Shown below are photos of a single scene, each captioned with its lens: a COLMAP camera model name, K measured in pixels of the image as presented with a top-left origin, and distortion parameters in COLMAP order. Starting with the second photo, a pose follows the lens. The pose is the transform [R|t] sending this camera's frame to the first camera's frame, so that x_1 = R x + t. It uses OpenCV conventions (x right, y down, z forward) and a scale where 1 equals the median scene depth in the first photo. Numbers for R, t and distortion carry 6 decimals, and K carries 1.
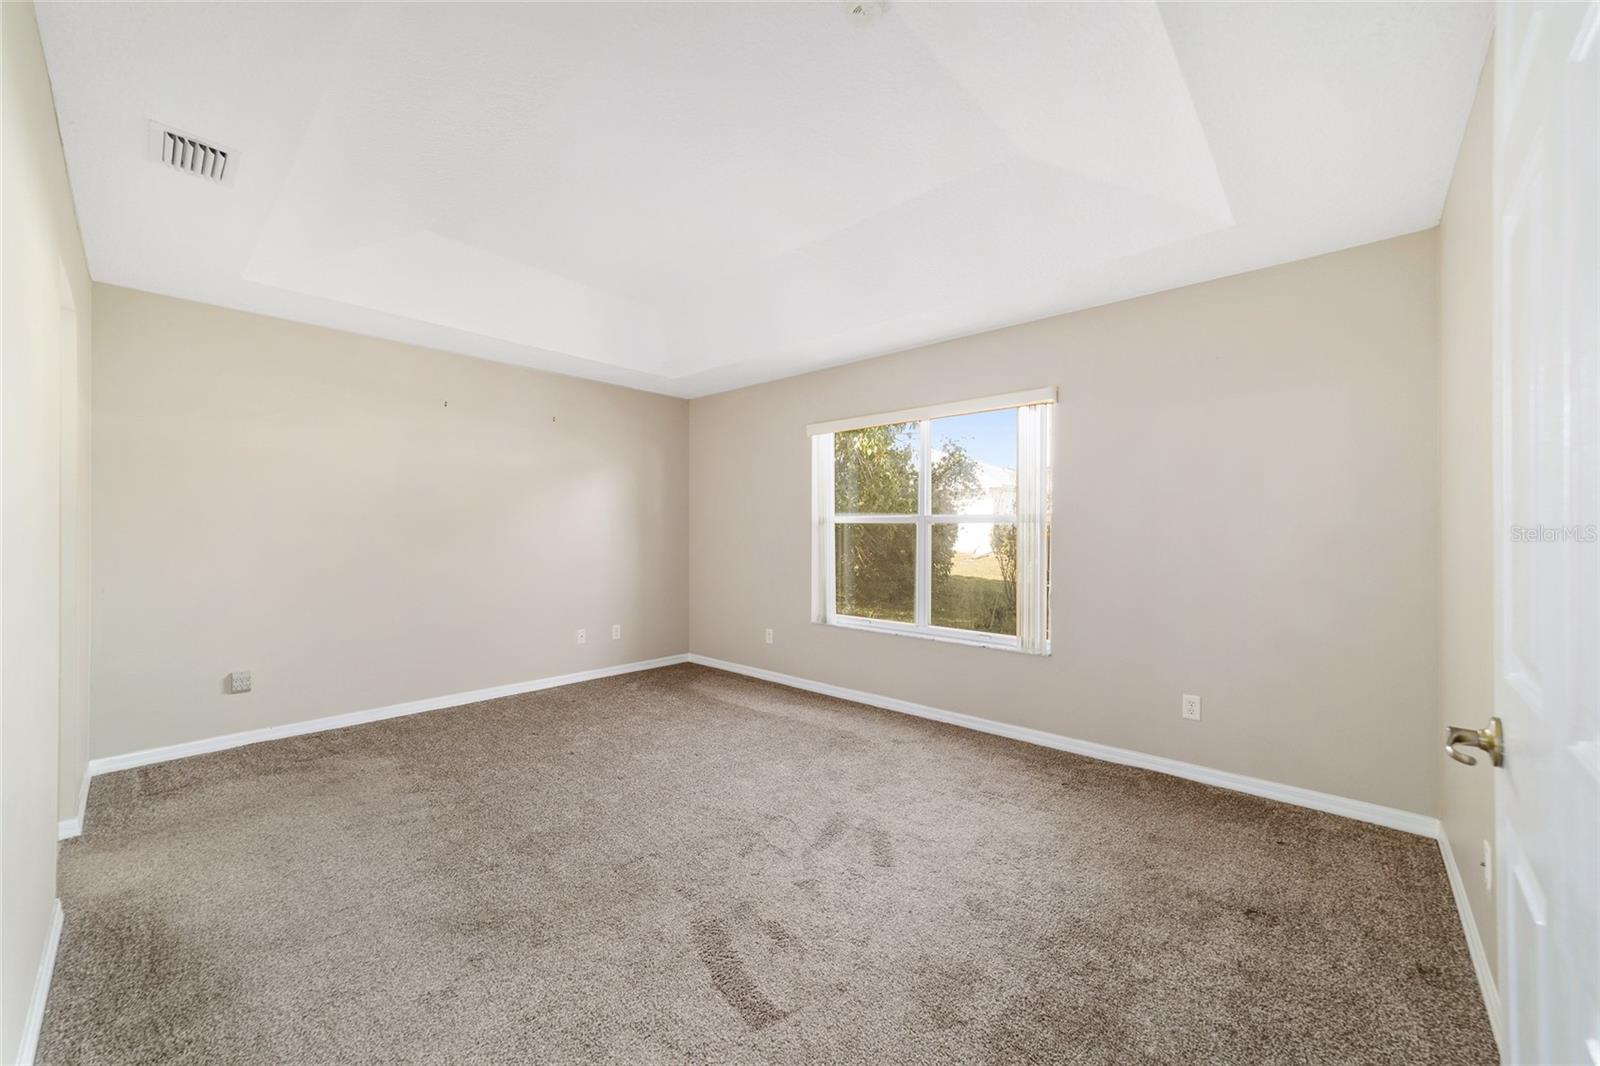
lens RADIAL K [[613.8, 0, 794.8], [0, 613.8, 529.3], [0, 0, 1]] dist [-0.000461, 0.000035]
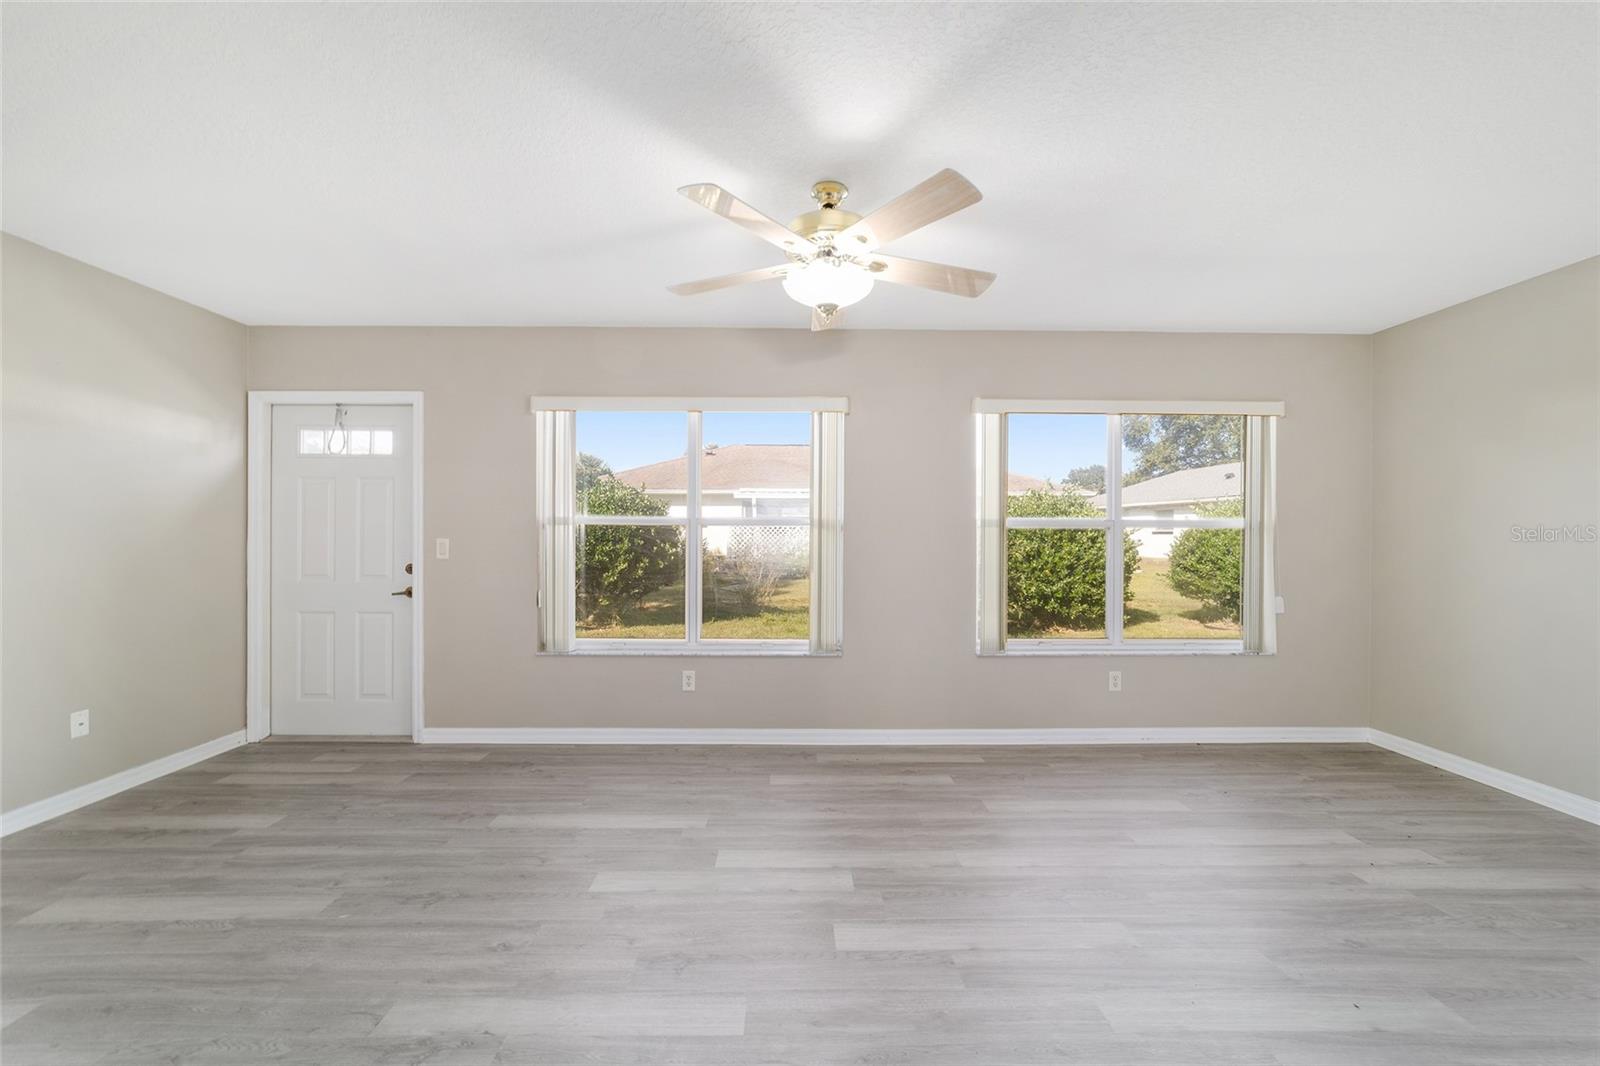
lens RADIAL K [[613.8, 0, 798.2], [0, 613.8, 535.1], [0, 0, 1]] dist [-0.000461, 0.000035]
pose [[0.733112, -0.010148, 0.680032, -0.266837], [0.006385, 0.999947, 0.008038, -0.001674], [-0.680078, -0.001551, 0.733138, 0.229830]]
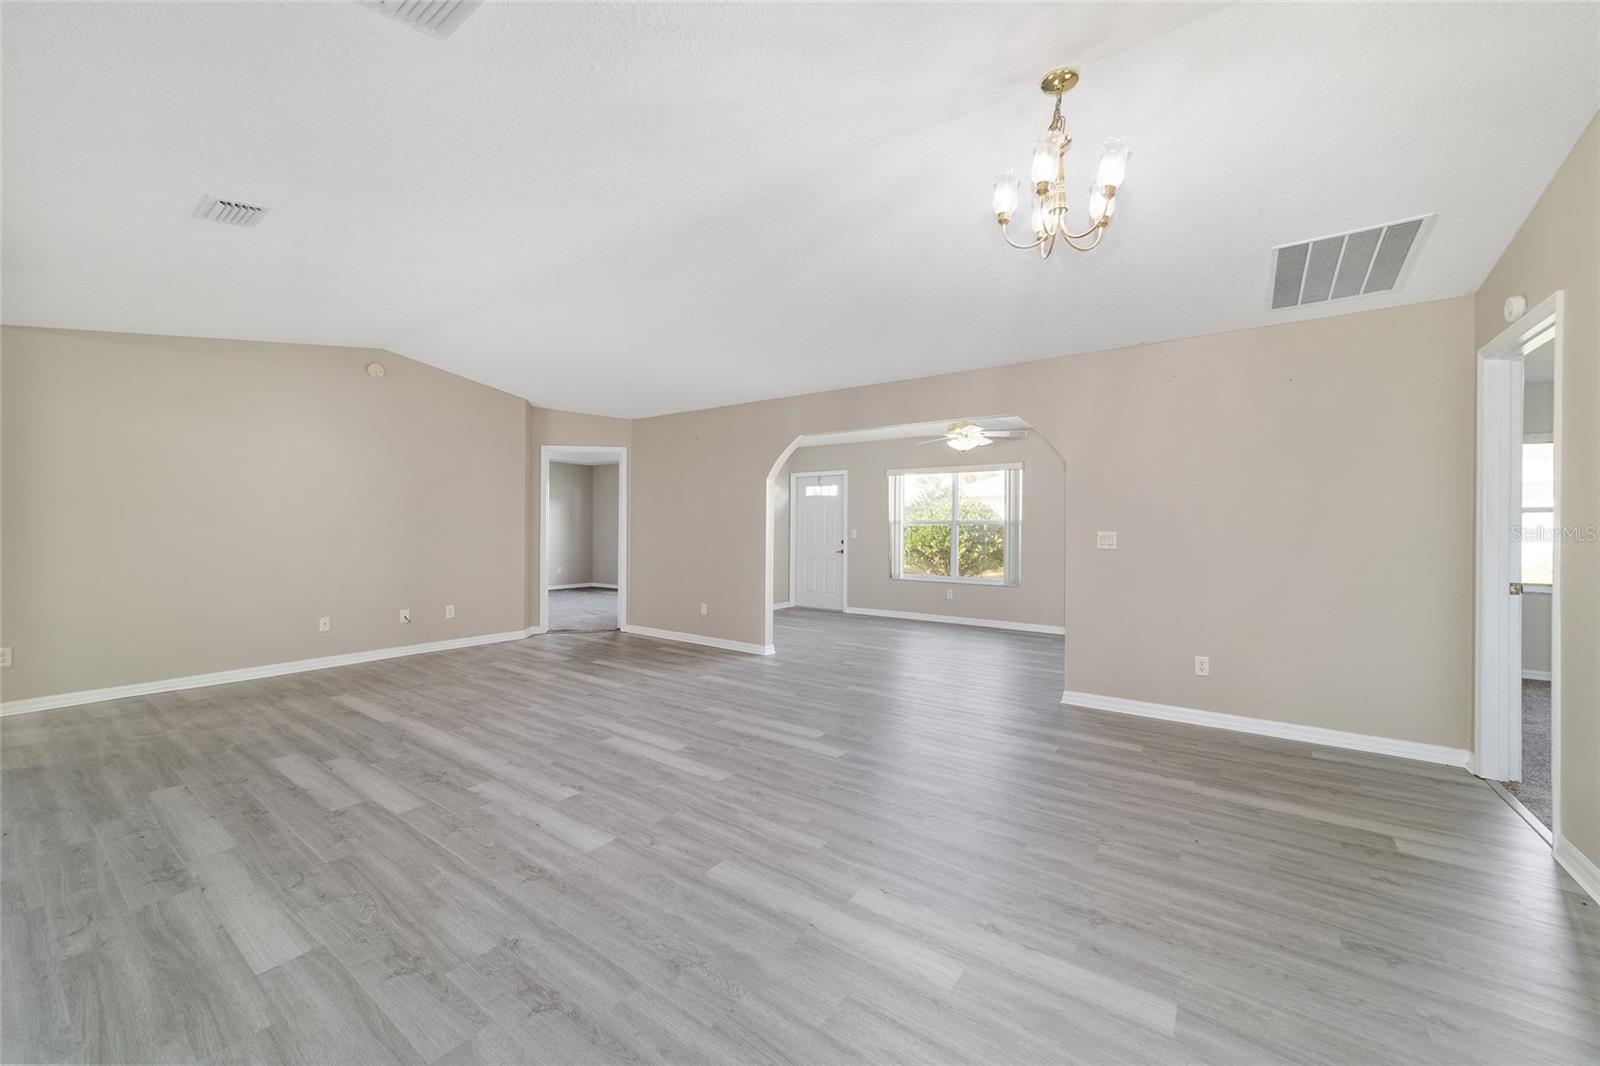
lens RADIAL K [[613.8, 0, 797.6], [0, 613.8, 530.5], [0, 0, 1]] dist [-0.000461, 0.000035]
pose [[0.993319, -0.005522, 0.115271, -0.468446], [0.005082, 0.999979, 0.004113, -0.000345], [-0.115291, -0.003499, 0.993326, -0.798227]]
